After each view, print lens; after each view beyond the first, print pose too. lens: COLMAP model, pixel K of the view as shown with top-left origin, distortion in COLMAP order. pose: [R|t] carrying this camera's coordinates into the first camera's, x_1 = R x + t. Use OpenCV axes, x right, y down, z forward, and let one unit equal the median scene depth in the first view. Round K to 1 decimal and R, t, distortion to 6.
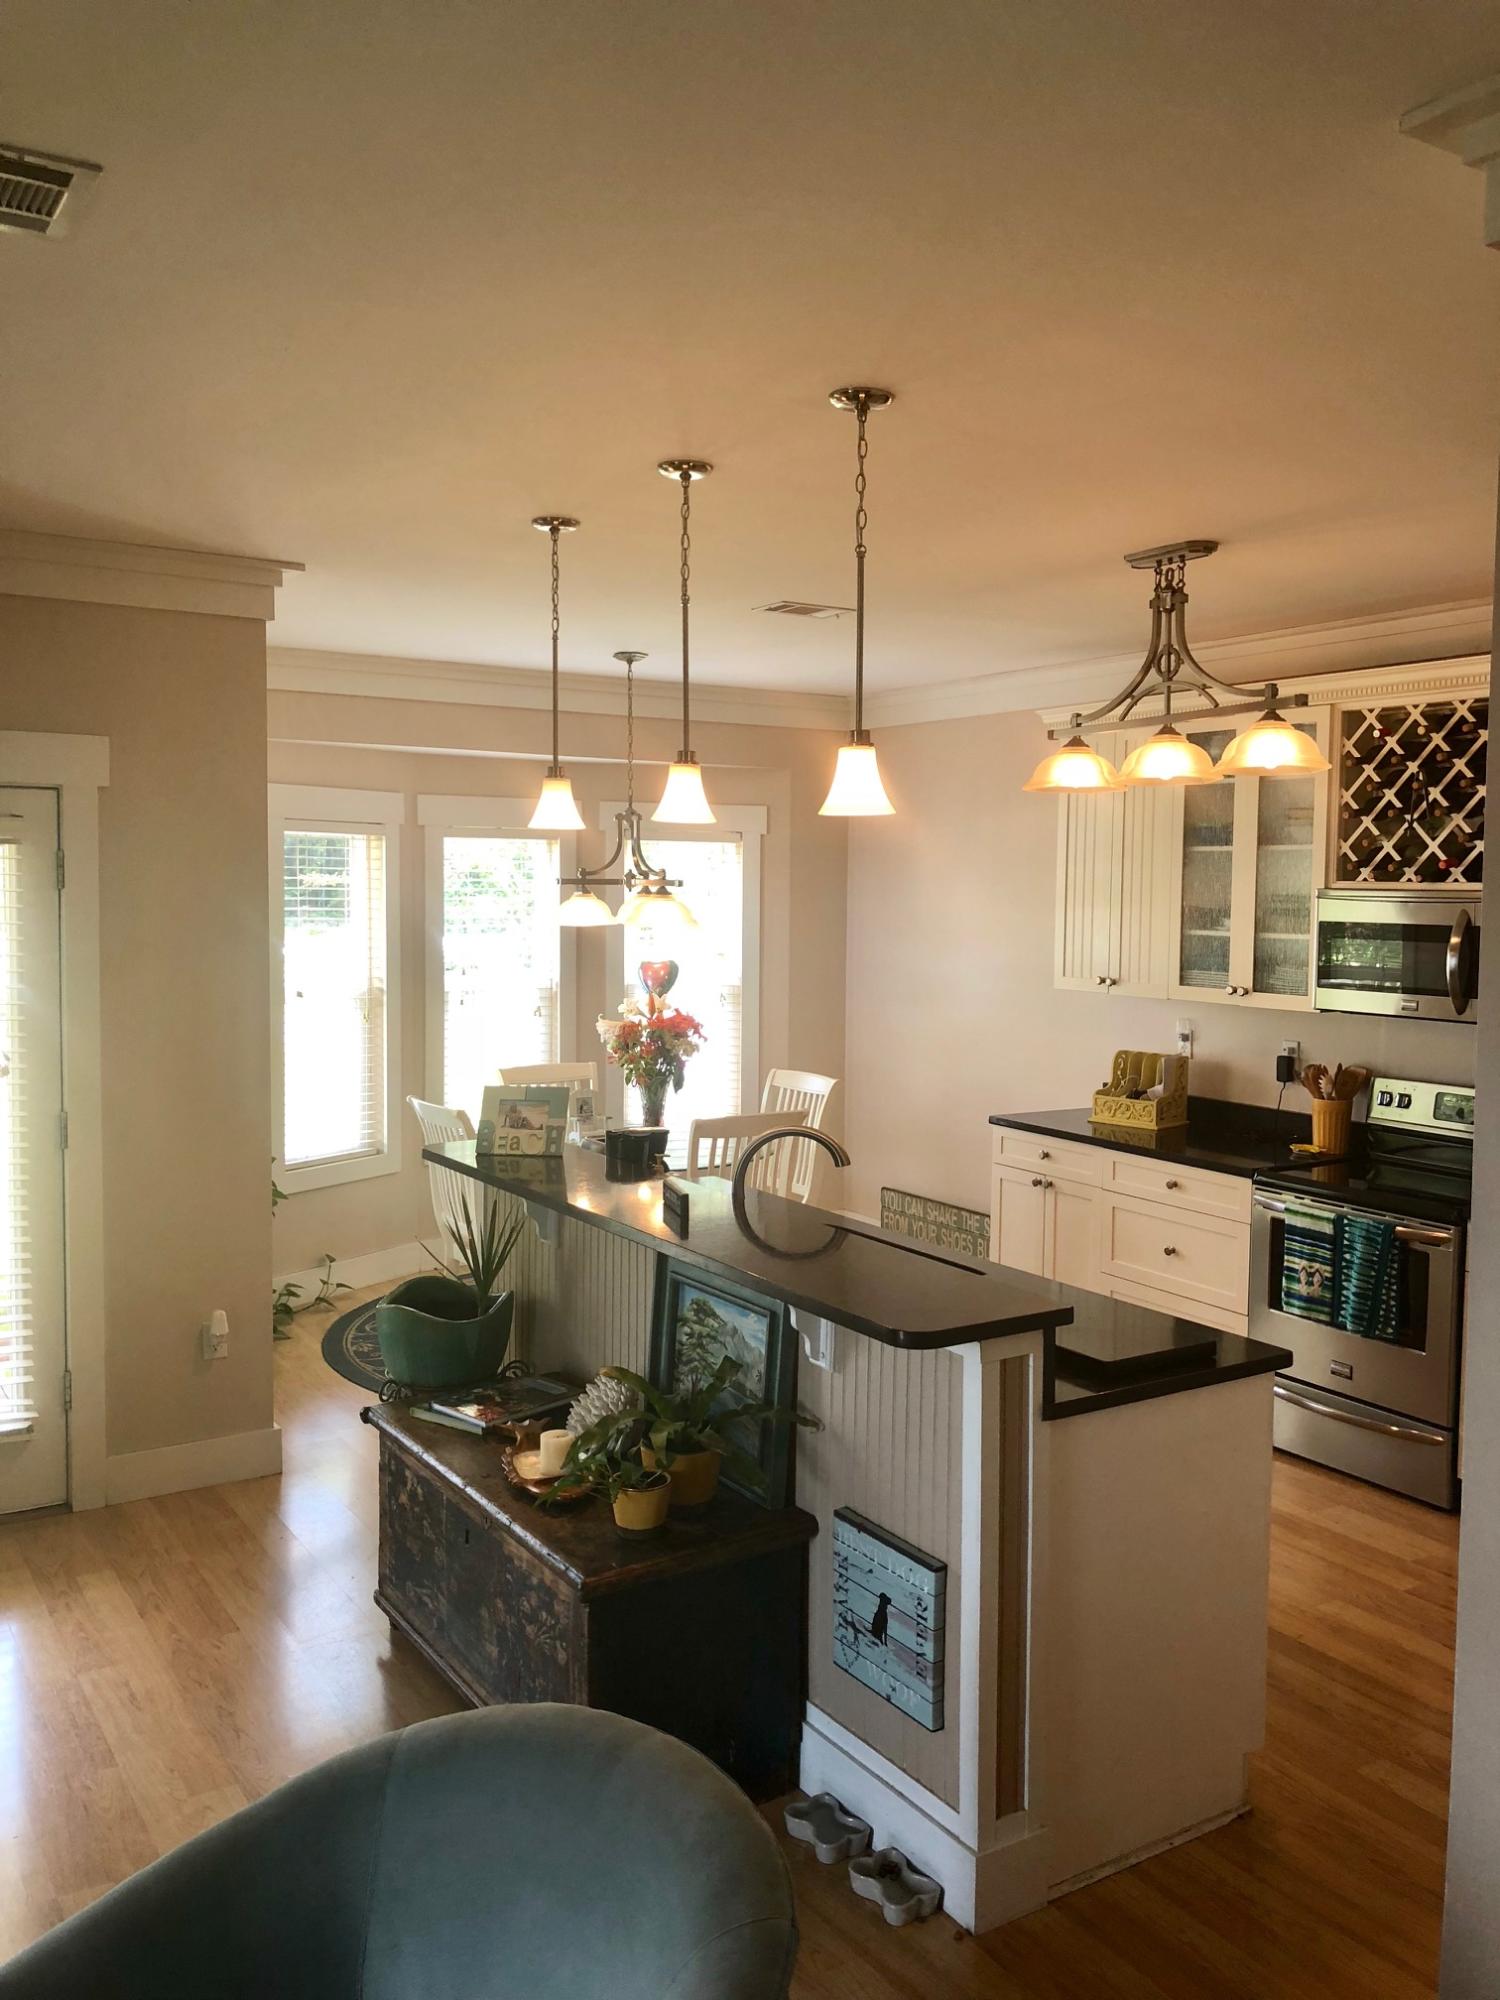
lens RADIAL K [[1637.7, 0, 750.0], [0, 1637.7, 1000.0], [0, 0, 1]] dist [0.092196, -0.210316]
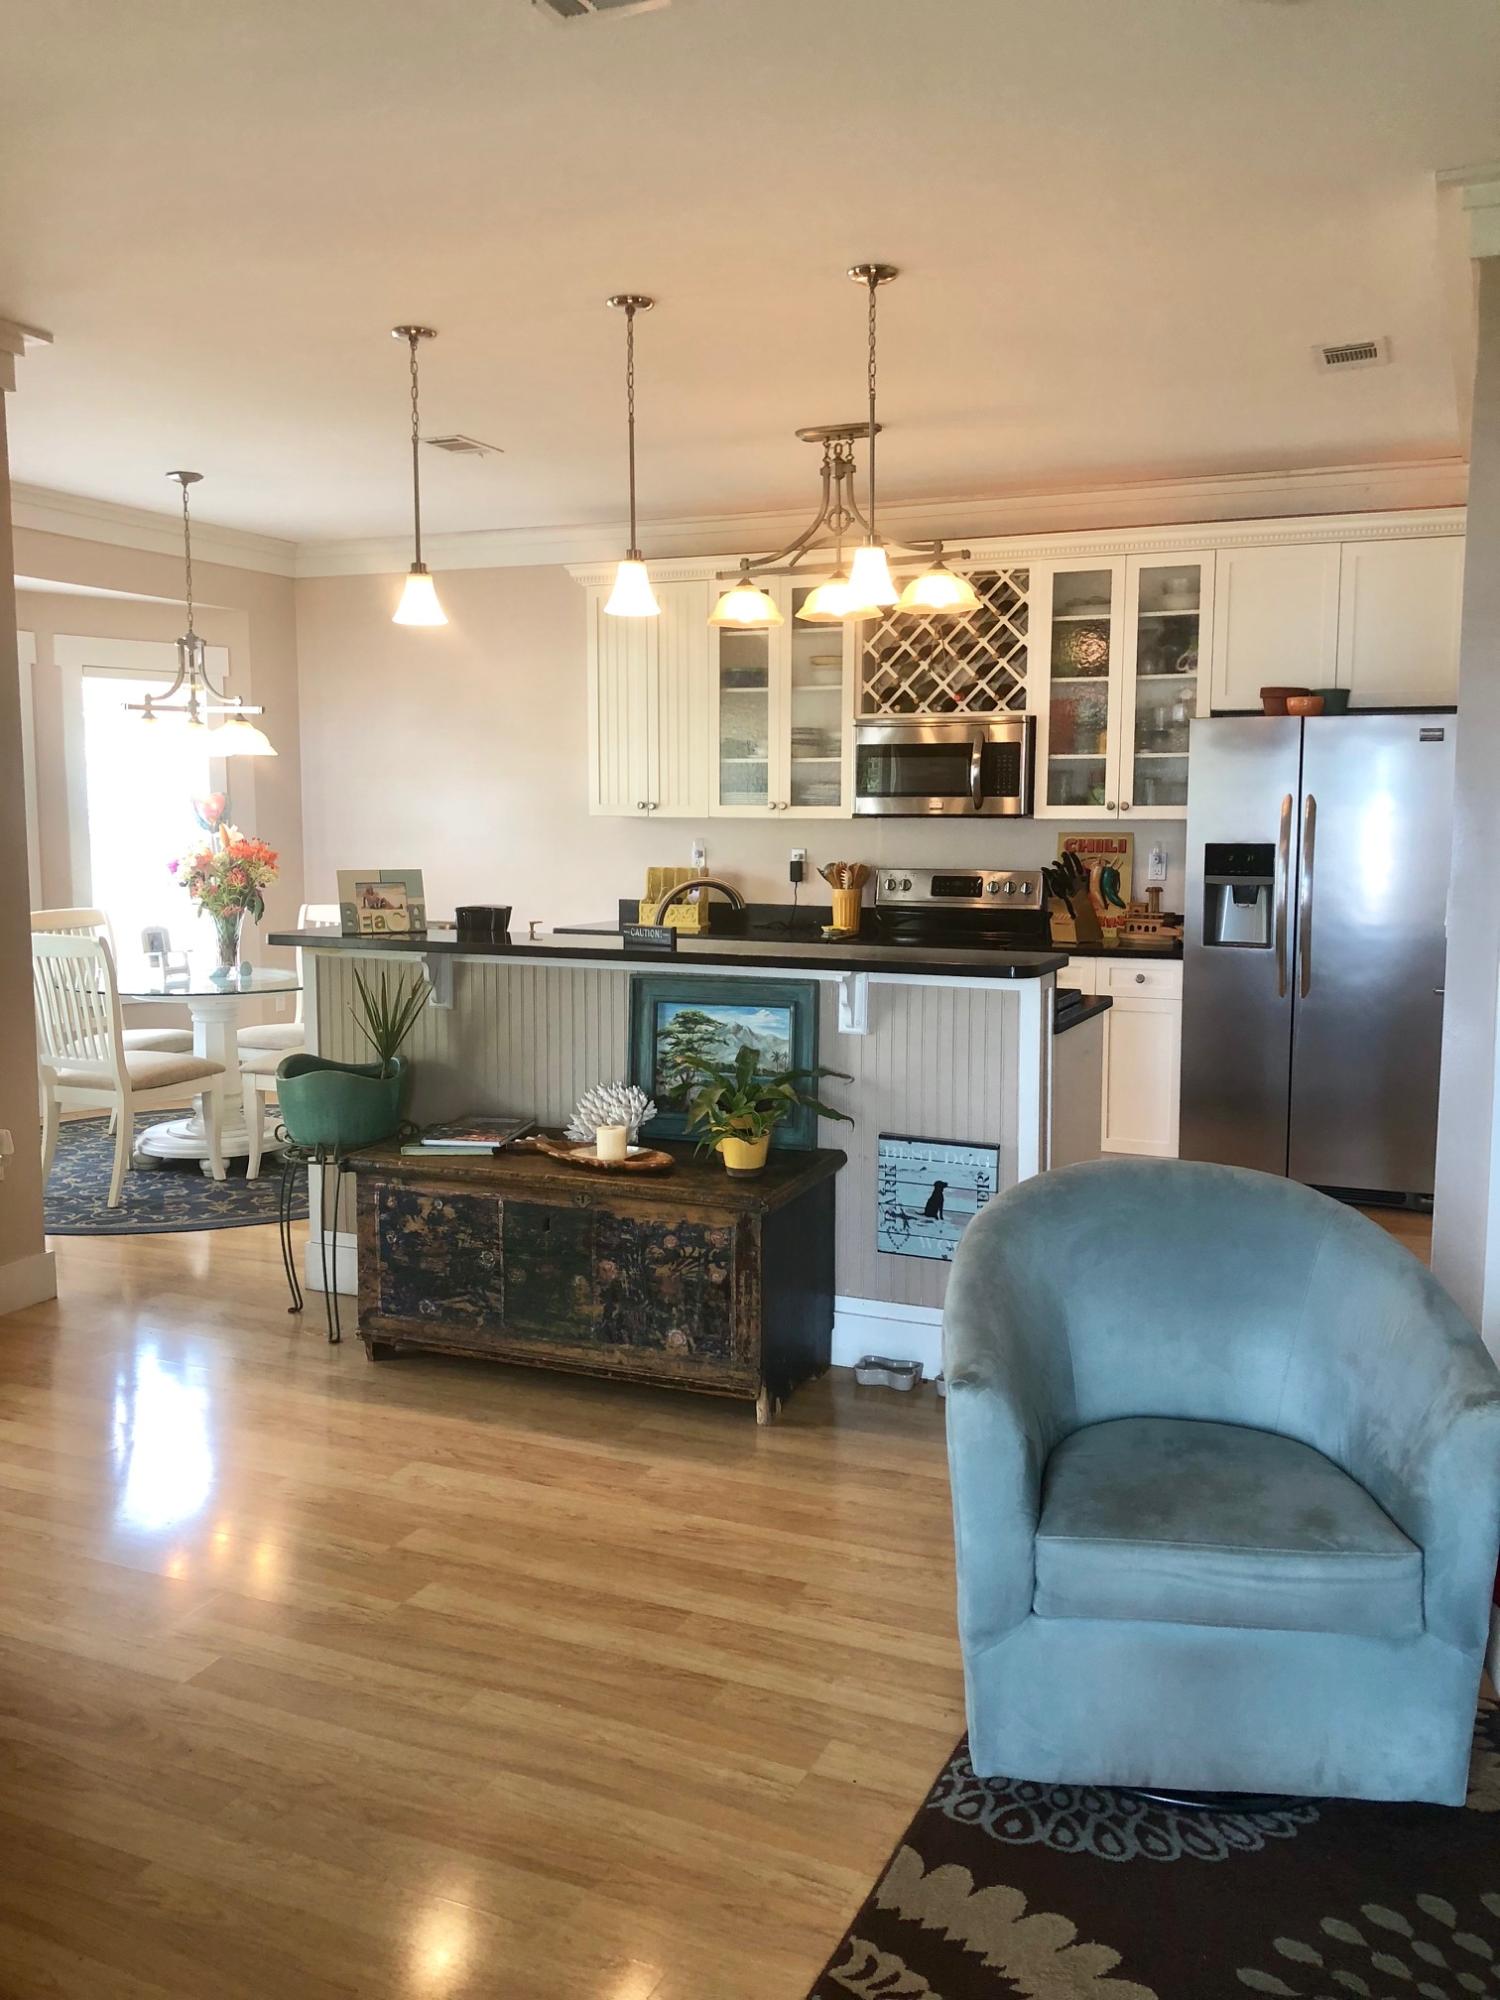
lens RADIAL K [[1637.7, 0, 750.0], [0, 1637.7, 1000.0], [0, 0, 1]] dist [0.092196, -0.210316]
pose [[0.833856, -0.070782, 0.547425, -0.508479], [0.044204, 0.997122, 0.061595, 0.079053], [-0.550209, -0.027163, 0.834585, -0.023954]]
